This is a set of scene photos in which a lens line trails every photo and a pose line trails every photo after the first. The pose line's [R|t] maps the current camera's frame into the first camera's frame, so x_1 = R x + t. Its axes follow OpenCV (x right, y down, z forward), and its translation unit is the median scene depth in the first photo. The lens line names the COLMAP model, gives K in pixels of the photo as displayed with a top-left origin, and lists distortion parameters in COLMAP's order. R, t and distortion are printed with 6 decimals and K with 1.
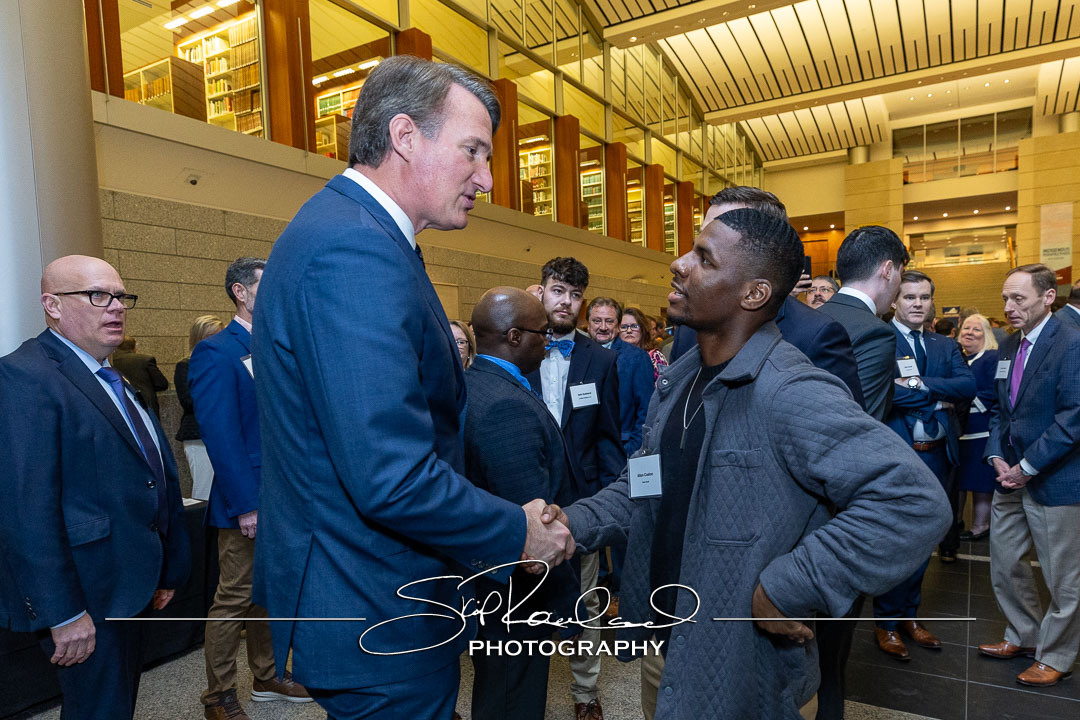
lens RADIAL K [[685.3, 0, 590.7], [0, 685.3, 394.7], [0, 0, 1]] dist [0.009767, -0.000904]
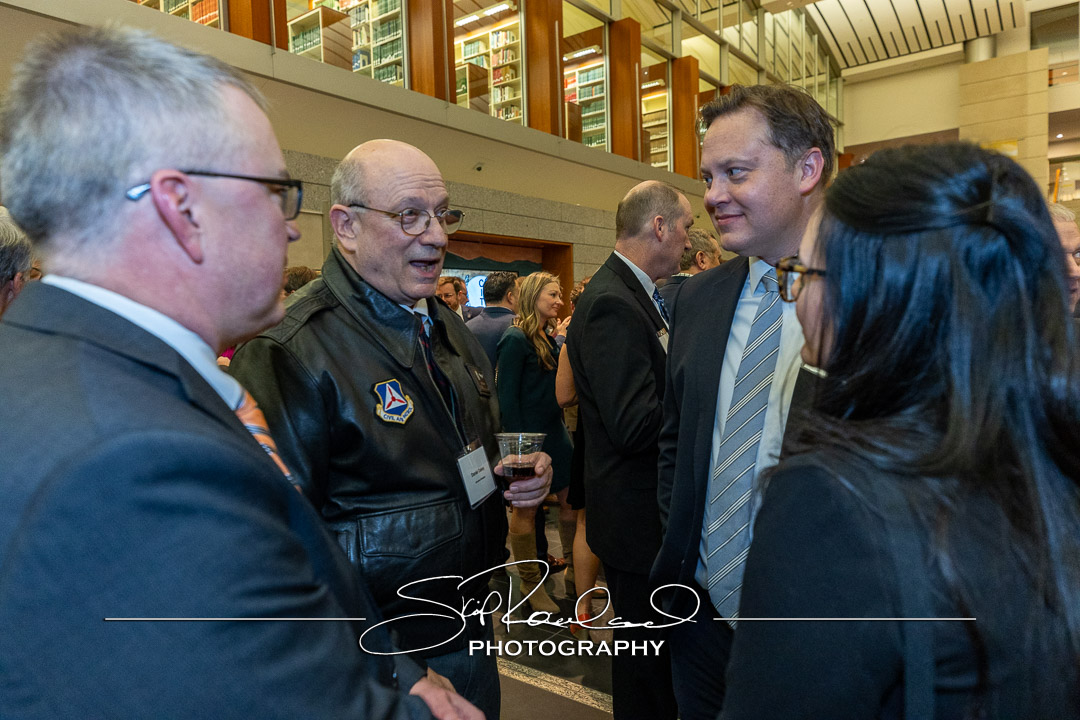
lens RADIAL K [[713.0, 0, 537.6], [0, 713.0, 357.6], [0, 0, 1]] dist [0.012511, 0.002295]
pose [[0.989176, 0.005874, -0.146614, 0.049184], [-0.006750, 0.999962, -0.005476, -0.016673], [0.146577, 0.006407, 0.989179, 0.231172]]
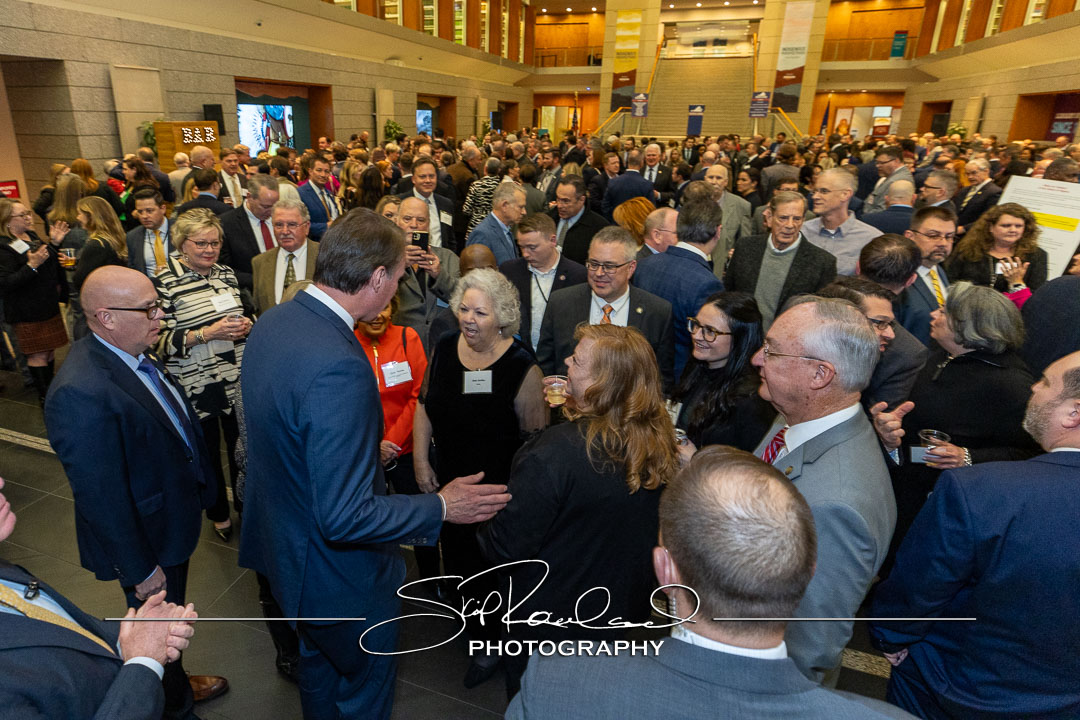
lens RADIAL K [[611.3, 0, 463.1], [0, 611.3, 300.6], [0, 0, 1]] dist [0.008264, 0.003377]
pose [[0.988594, -0.006208, 0.150477, 0.033260], [-0.028000, 0.974154, 0.224141, -0.035961], [-0.147979, -0.225798, 0.962869, 0.091413]]
